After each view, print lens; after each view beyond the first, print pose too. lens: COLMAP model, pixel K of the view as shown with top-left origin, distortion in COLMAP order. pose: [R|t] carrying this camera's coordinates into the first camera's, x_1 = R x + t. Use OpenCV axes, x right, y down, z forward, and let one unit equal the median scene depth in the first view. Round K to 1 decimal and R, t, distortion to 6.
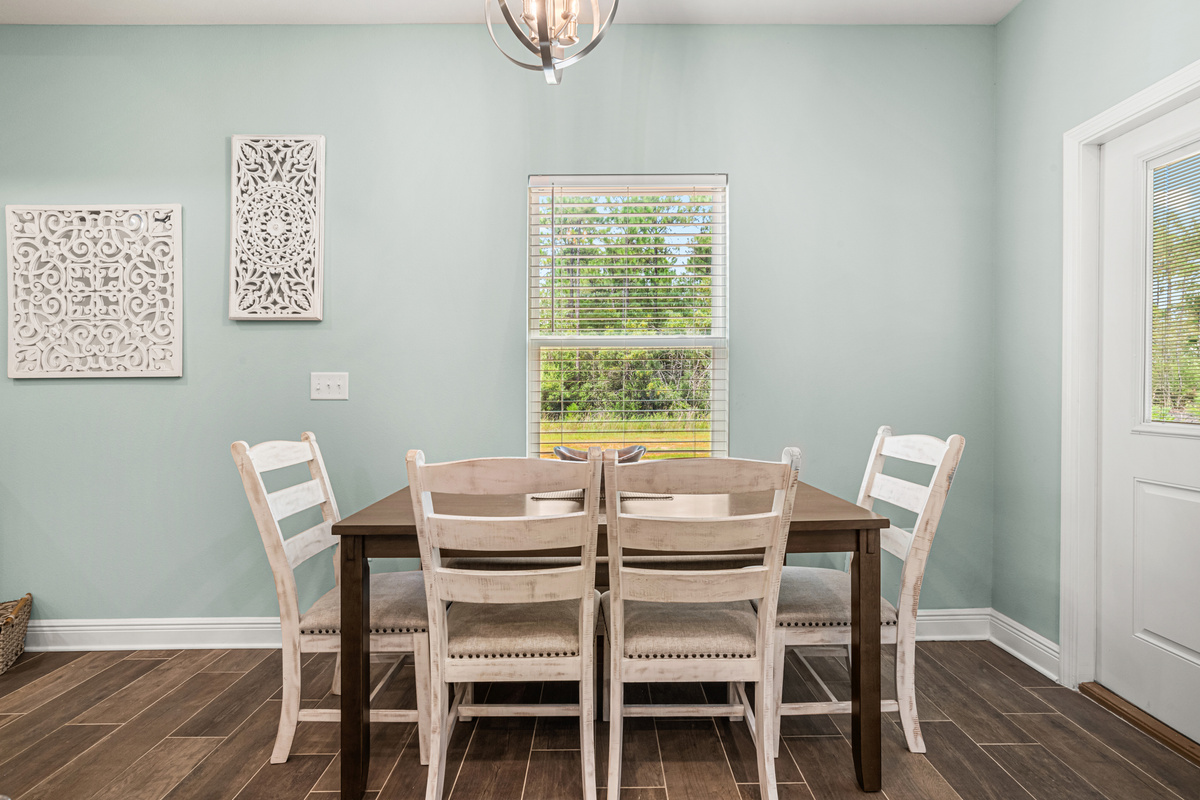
lens RADIAL K [[611.4, 0, 606.9], [0, 611.4, 401.9], [0, 0, 1]] dist [-0.033763, 0.020779]
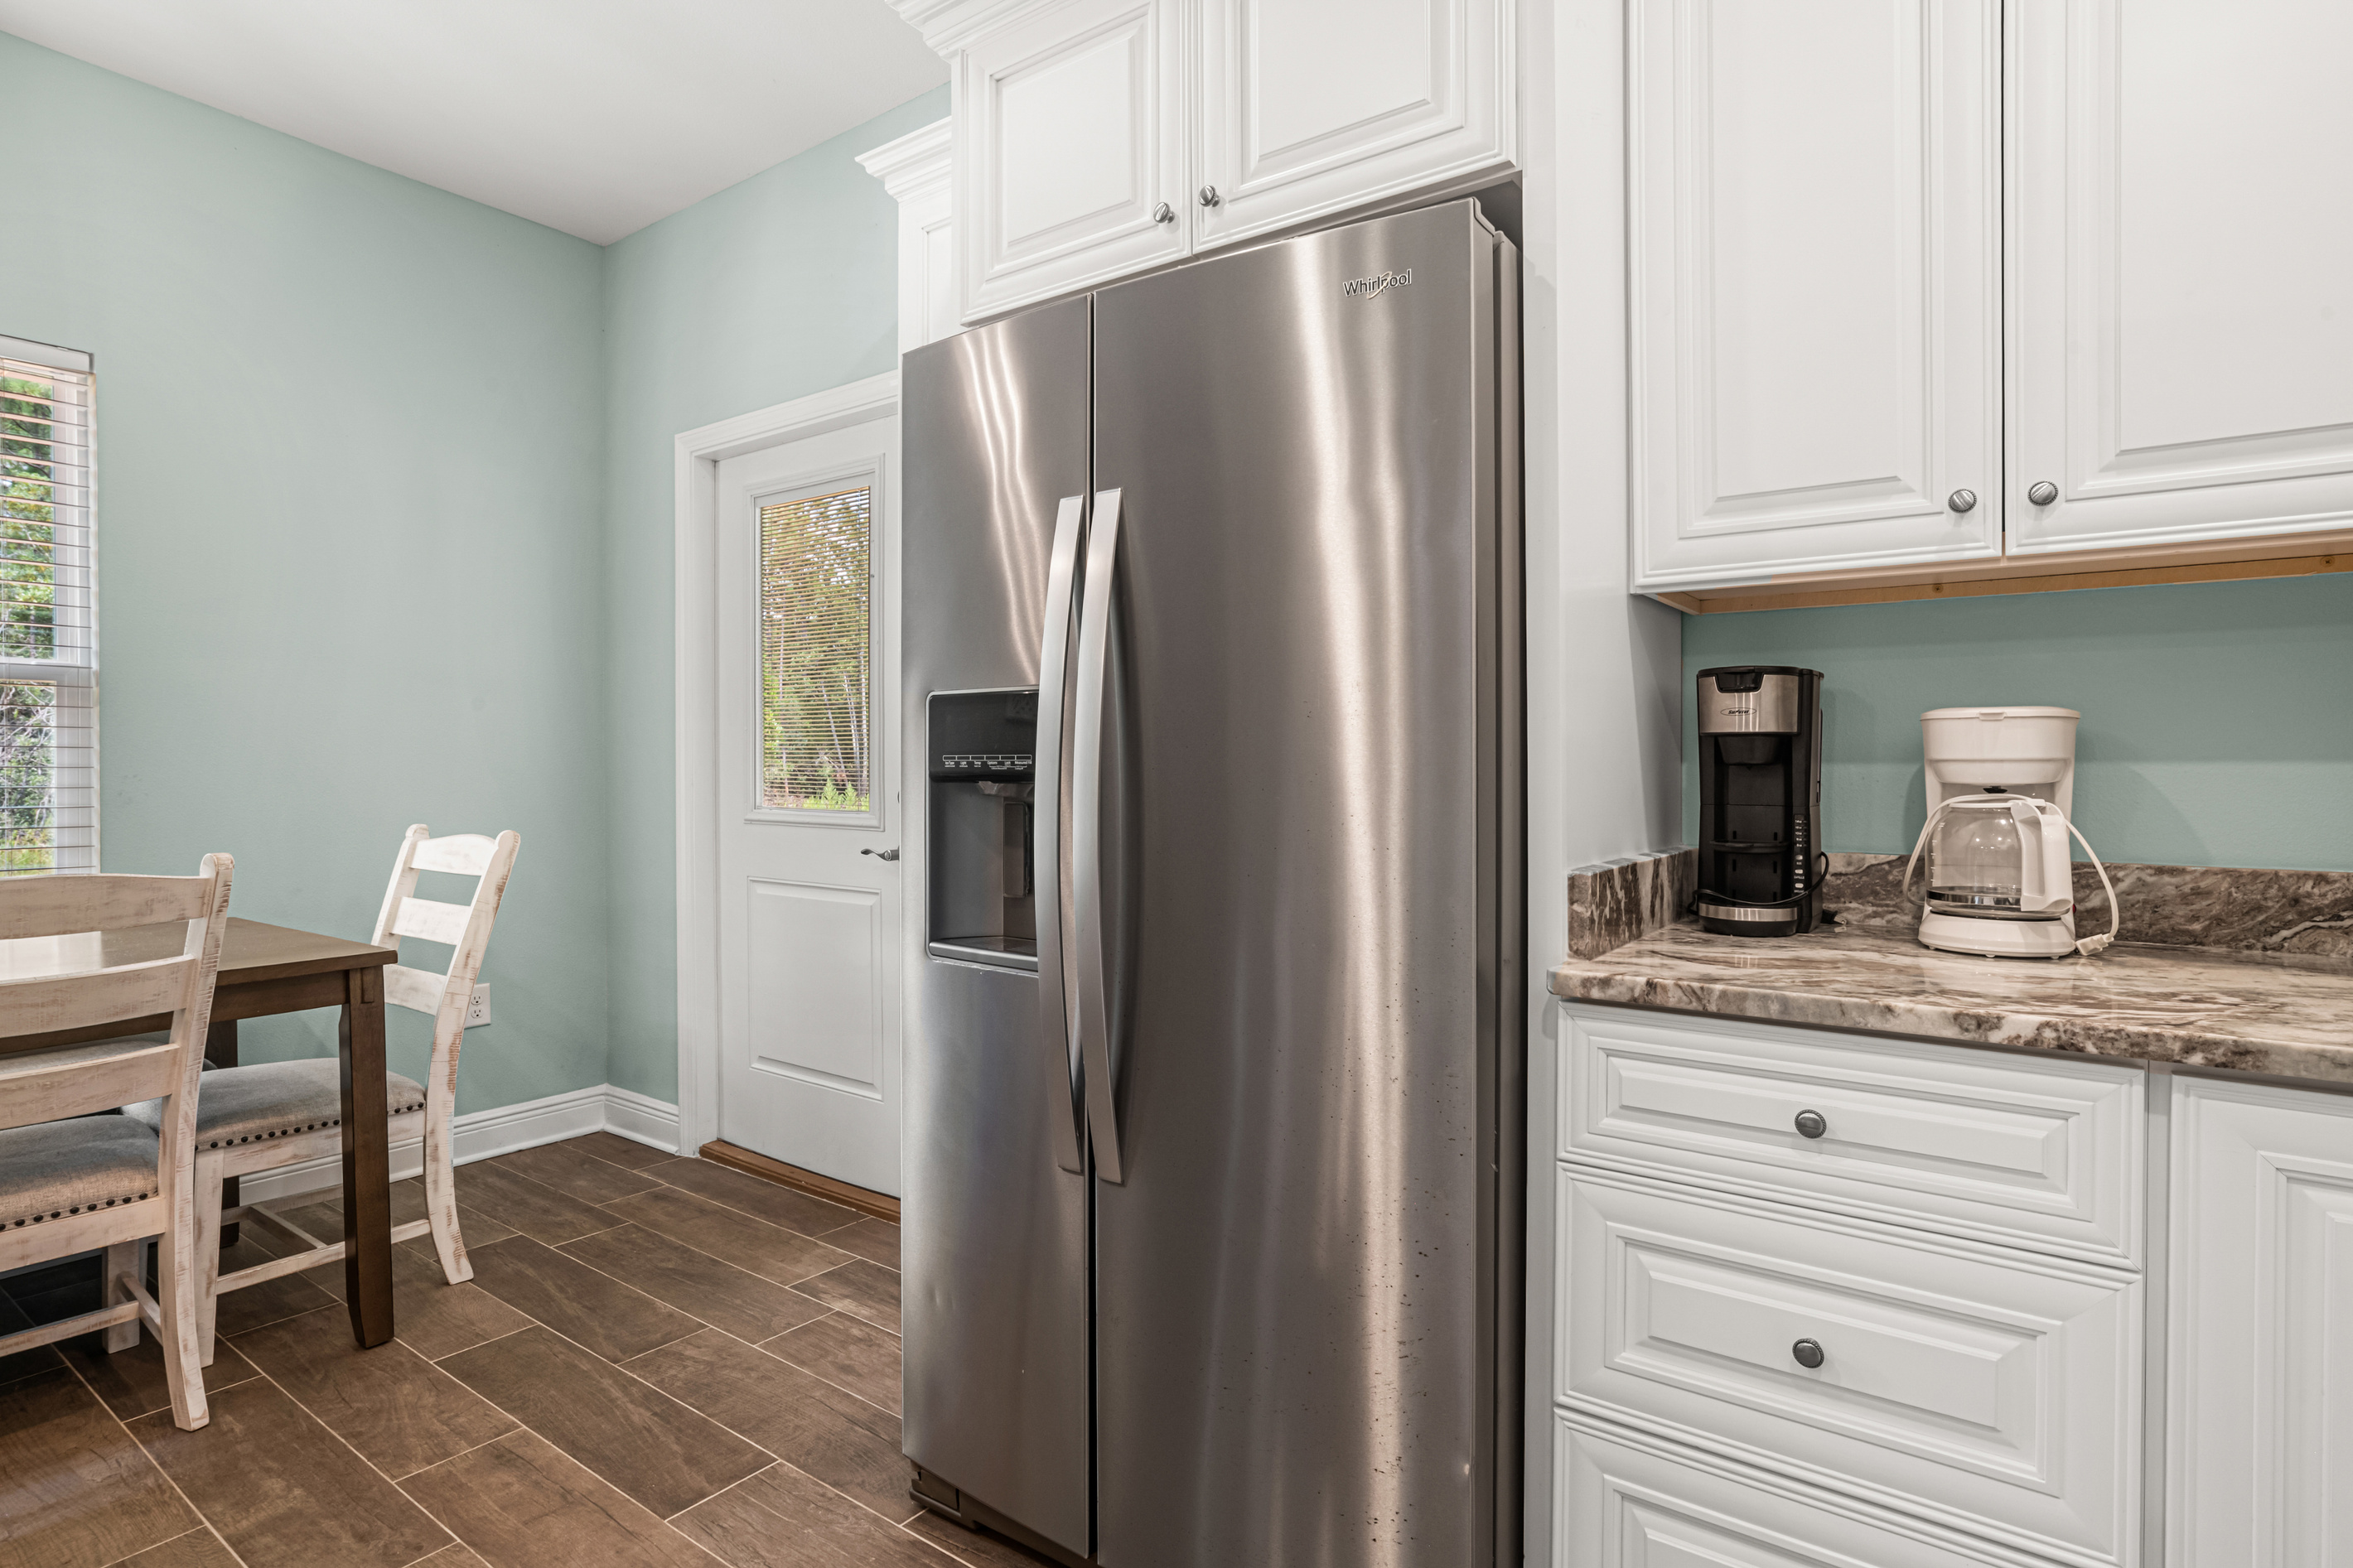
lens RADIAL K [[1198.8, 0, 1190.1], [0, 1198.8, 787.7], [0, 0, 1]] dist [-0.033763, 0.020779]
pose [[0.595883, -0.008255, 0.803029, -0.084767], [0.011941, 0.999928, 0.001419, 0.010053], [-0.802982, 0.008743, 0.595938, -0.514245]]
